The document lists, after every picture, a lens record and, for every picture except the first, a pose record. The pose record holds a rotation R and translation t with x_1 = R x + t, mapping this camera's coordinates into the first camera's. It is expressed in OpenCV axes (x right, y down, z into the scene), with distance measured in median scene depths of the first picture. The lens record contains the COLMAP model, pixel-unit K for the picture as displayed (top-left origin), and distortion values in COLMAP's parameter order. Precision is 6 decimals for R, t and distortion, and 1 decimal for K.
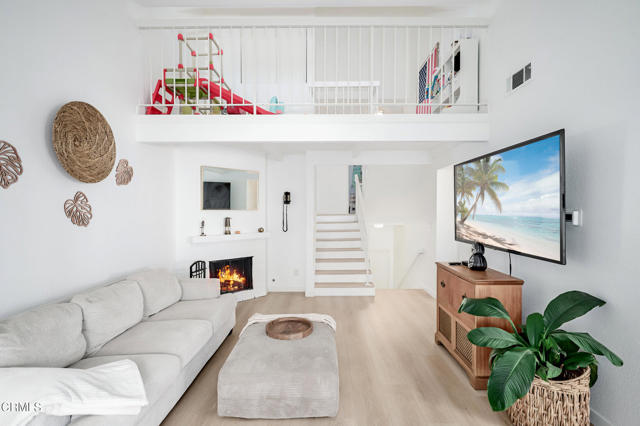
lens RADIAL K [[287.2, 0, 318.0], [0, 287.2, 213.8], [0, 0, 1]] dist [0.001349, -0.001168]
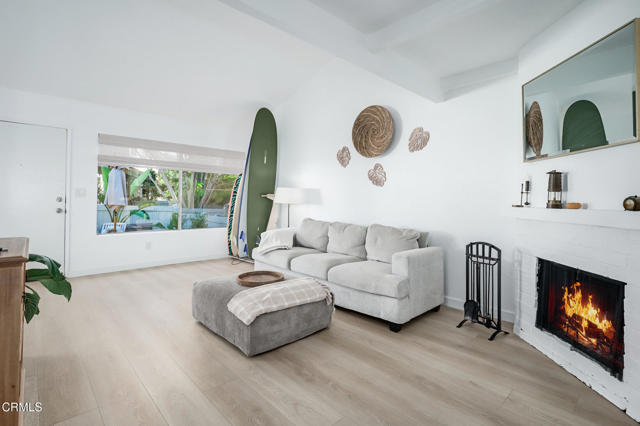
lens RADIAL K [[314.6, 0, 325.3], [0, 314.6, 197.5], [0, 0, 1]] dist [-0.004292, 0.000332]
pose [[-0.714245, -0.021848, -0.699554, 0.389514], [-0.023828, 0.999692, -0.006894, 0.088647], [0.699490, 0.011745, -0.714546, 1.461644]]
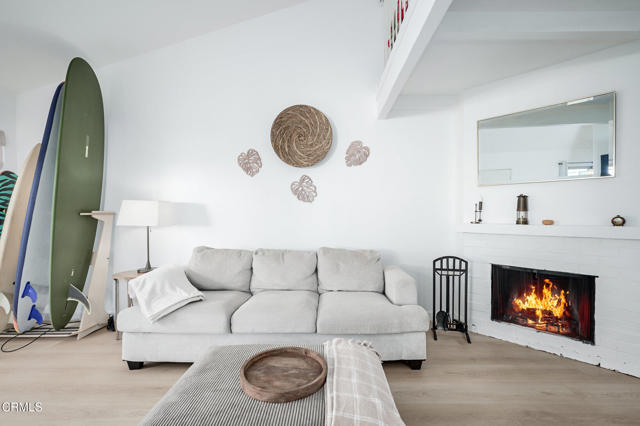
lens RADIAL K [[287.2, 0, 332.0], [0, 287.2, 217.1], [0, 0, 1]] dist [0.001349, -0.001168]
pose [[0.011773, 0.001608, -0.999929, 0.340092], [-0.008290, 0.999964, 0.001511, 0.078946], [0.999896, 0.008271, 0.011786, 0.809699]]
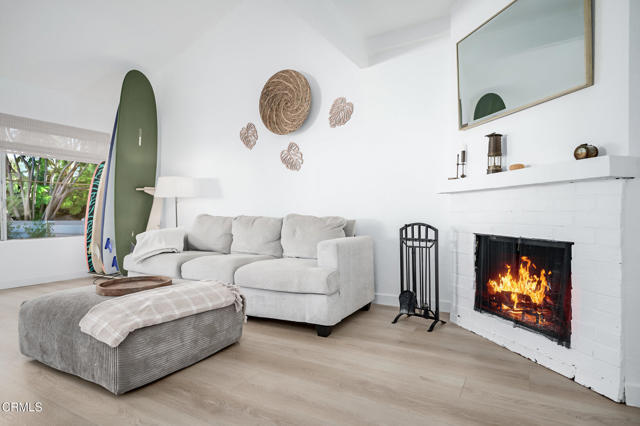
lens RADIAL K [[352.5, 0, 330.1], [0, 352.5, 218.8], [0, 0, 1]] dist [-0.008985, 0.003919]
pose [[-0.478326, 0.011472, -0.878108, 0.320445], [-0.000332, 0.999912, 0.013244, 0.170471], [0.878183, 0.006627, -0.478280, 1.371653]]
